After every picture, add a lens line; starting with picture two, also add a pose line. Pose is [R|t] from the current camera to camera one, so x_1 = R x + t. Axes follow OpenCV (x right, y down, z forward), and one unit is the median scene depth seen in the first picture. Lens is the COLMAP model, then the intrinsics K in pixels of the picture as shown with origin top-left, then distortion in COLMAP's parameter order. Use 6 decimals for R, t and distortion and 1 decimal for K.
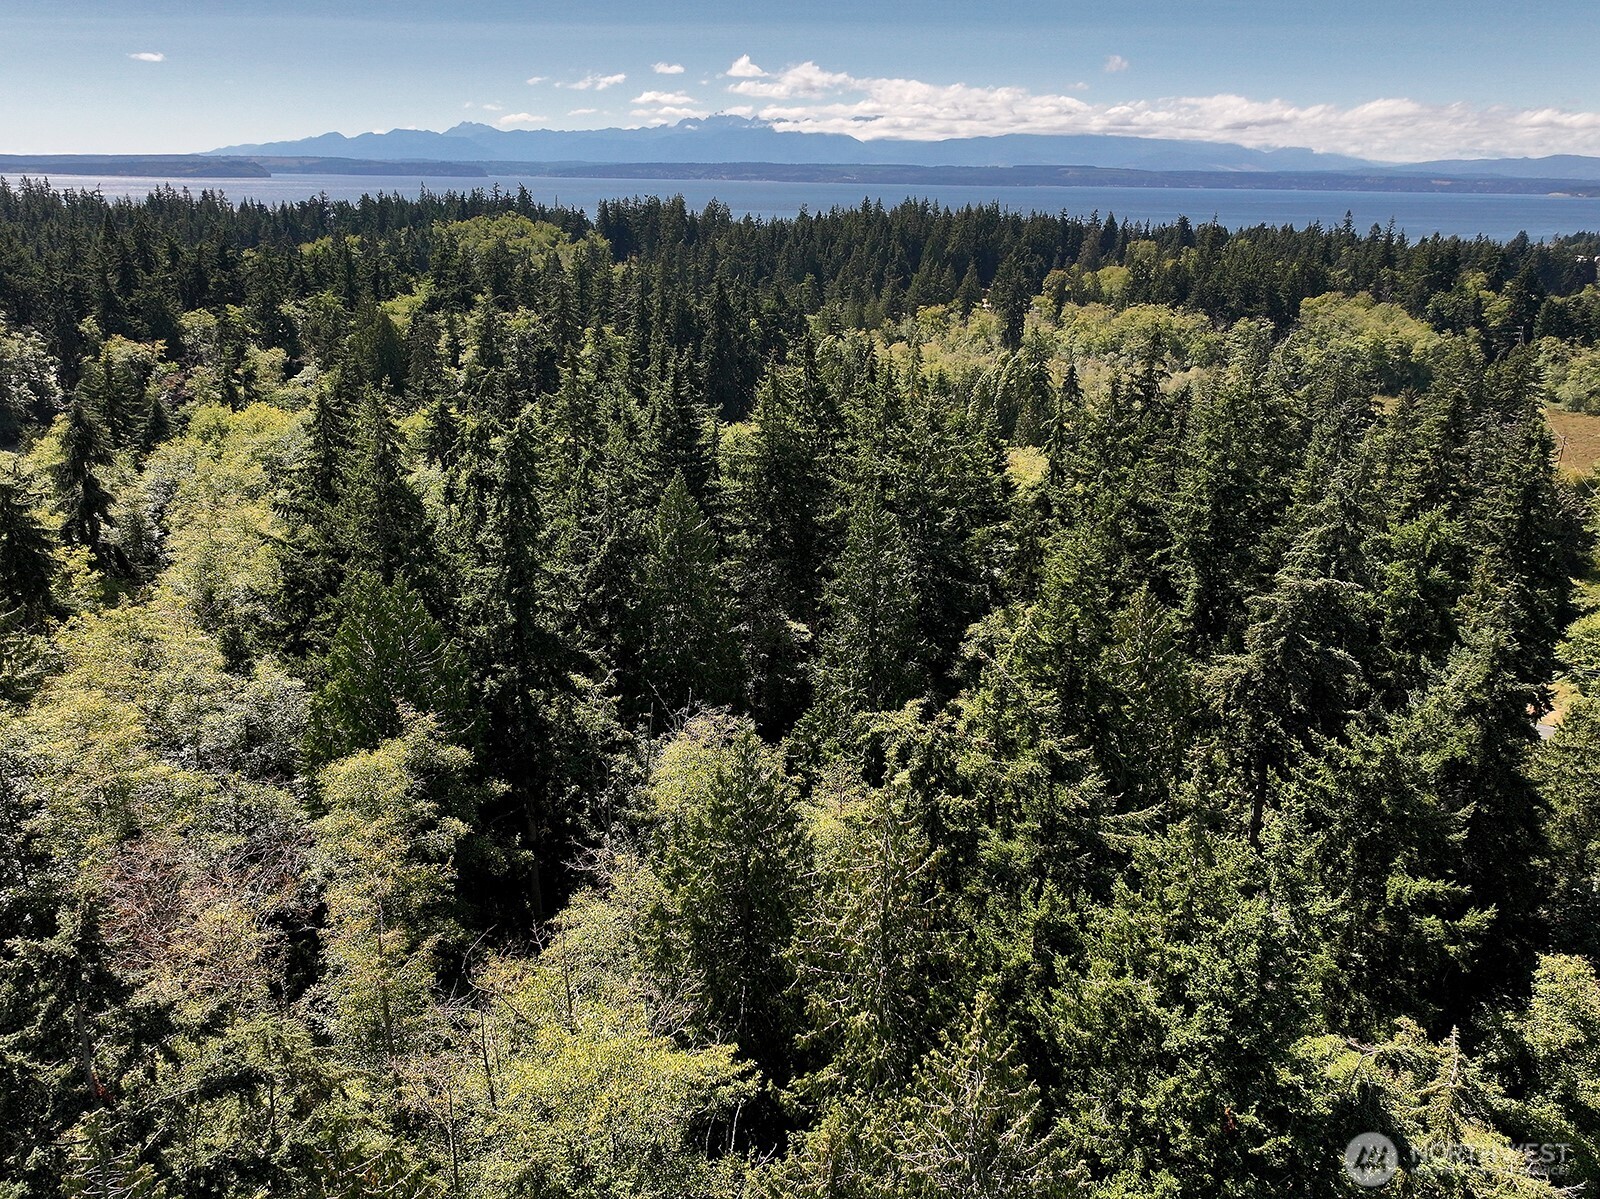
lens RADIAL K [[1283.9, 0, 802.1], [0, 1283.9, 606.8], [0, 0, 1]] dist [-0.012100, 0.024224]
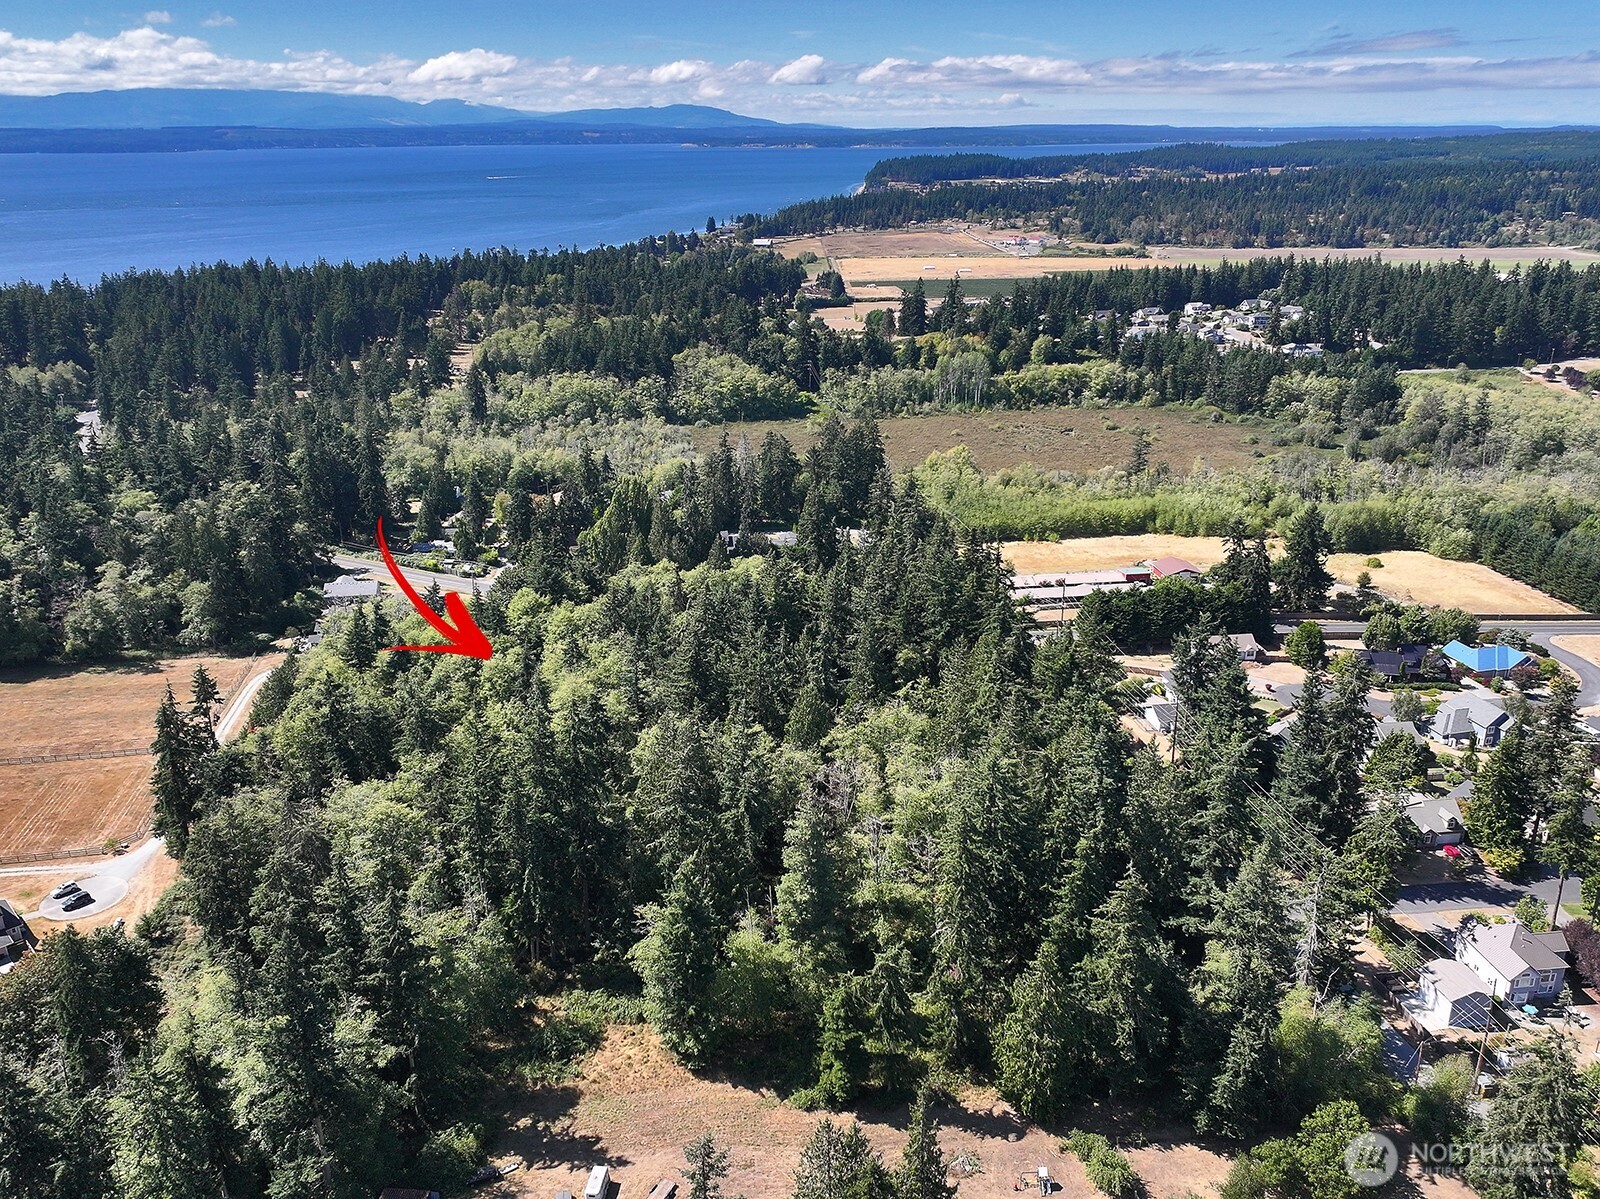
lens RADIAL K [[1283.9, 0, 799.4], [0, 1283.9, 600.1], [0, 0, 1]] dist [-0.012100, 0.024224]
pose [[0.825978, -0.216157, 0.520611, -0.308698], [0.200930, 0.975792, 0.086361, -0.080970], [-0.526675, 0.033274, 0.849415, -0.276393]]
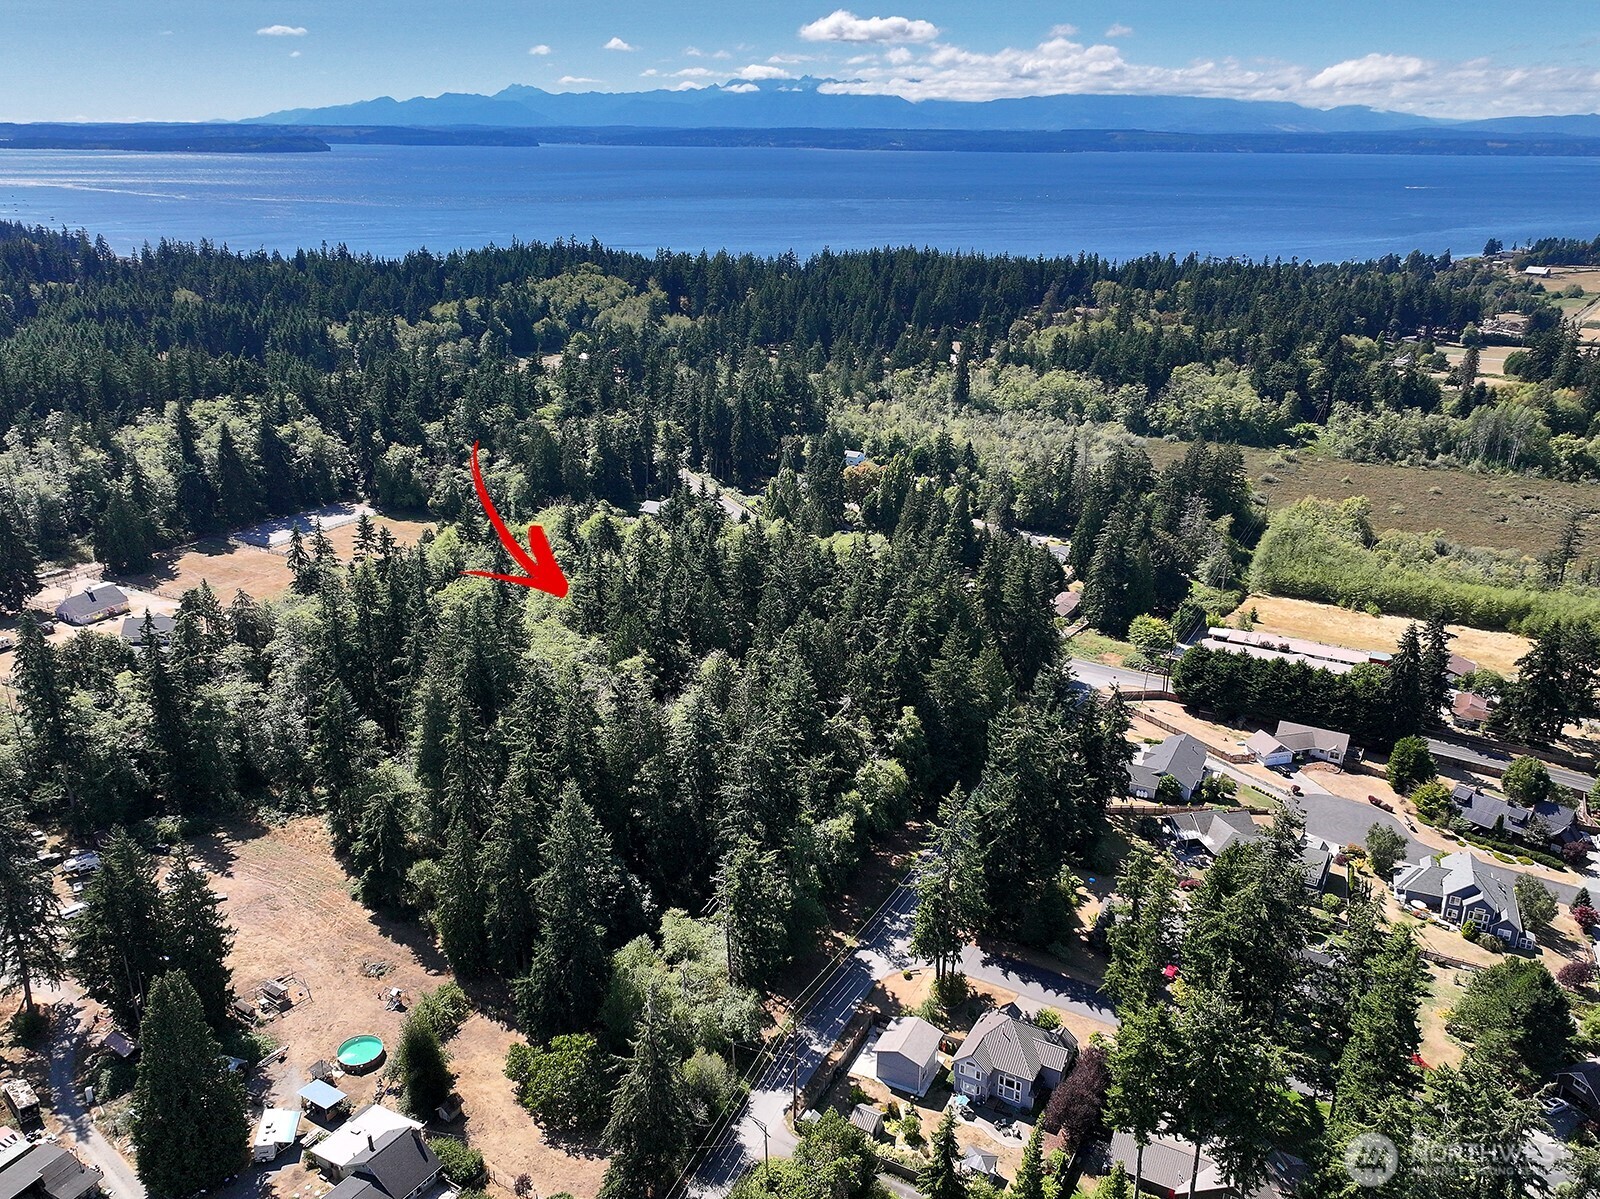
lens RADIAL K [[1283.9, 0, 798.5], [0, 1283.9, 596.1], [0, 0, 1]] dist [-0.012100, 0.024224]
pose [[0.999231, 0.005886, -0.038768, 0.048930], [-0.005121, 0.999791, 0.019801, -0.023617], [0.038876, -0.019587, 0.999052, -0.425973]]
